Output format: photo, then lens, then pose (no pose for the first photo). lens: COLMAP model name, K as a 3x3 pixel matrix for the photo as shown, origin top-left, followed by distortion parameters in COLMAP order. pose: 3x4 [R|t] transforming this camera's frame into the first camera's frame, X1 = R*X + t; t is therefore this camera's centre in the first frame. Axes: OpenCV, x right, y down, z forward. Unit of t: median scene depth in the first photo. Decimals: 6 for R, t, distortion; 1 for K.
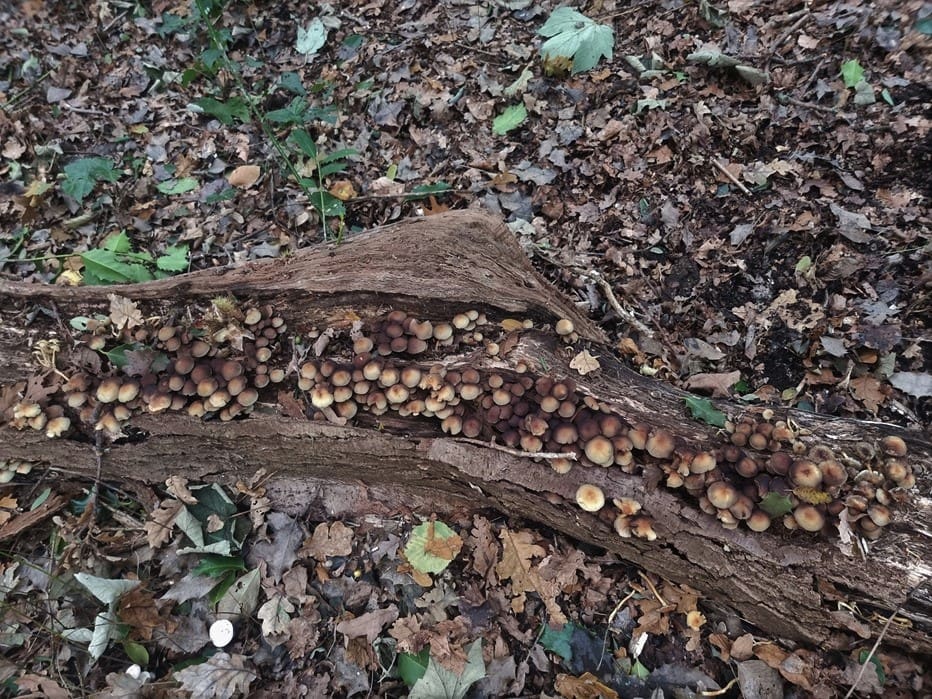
lens RADIAL K [[699.2, 0, 466.0], [0, 699.2, 349.5], [0, 0, 1]] dist [0.060841, -0.055969]
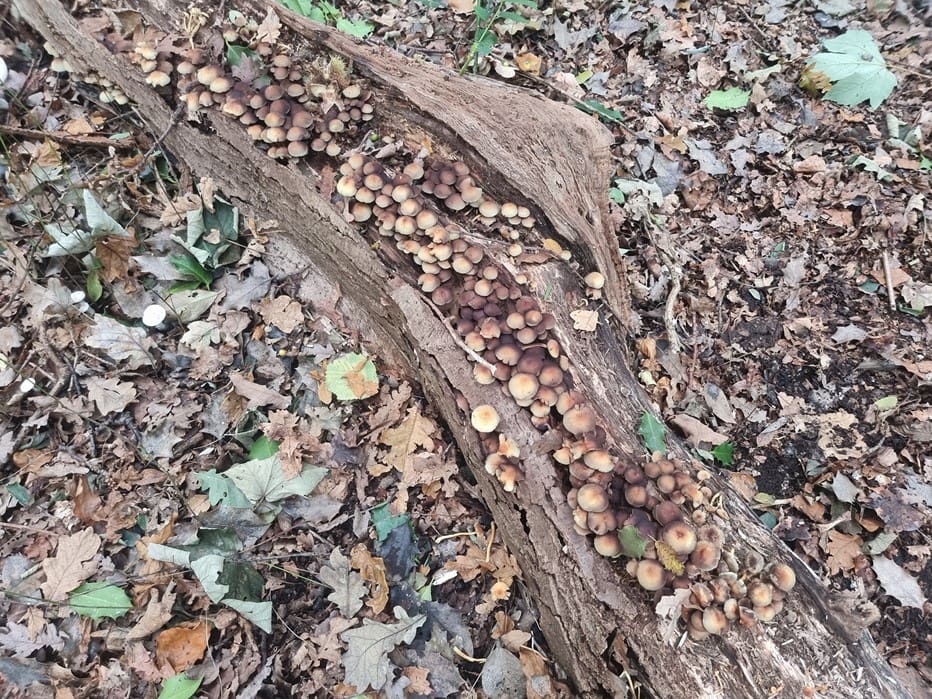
lens RADIAL K [[699.2, 0, 466.0], [0, 699.2, 349.5], [0, 0, 1]] dist [0.060841, -0.055969]
pose [[0.777793, 0.602642, -0.178497, 0.223864], [-0.590804, 0.797914, 0.119513, 0.031147], [0.214449, 0.012500, 0.976655, 0.051367]]
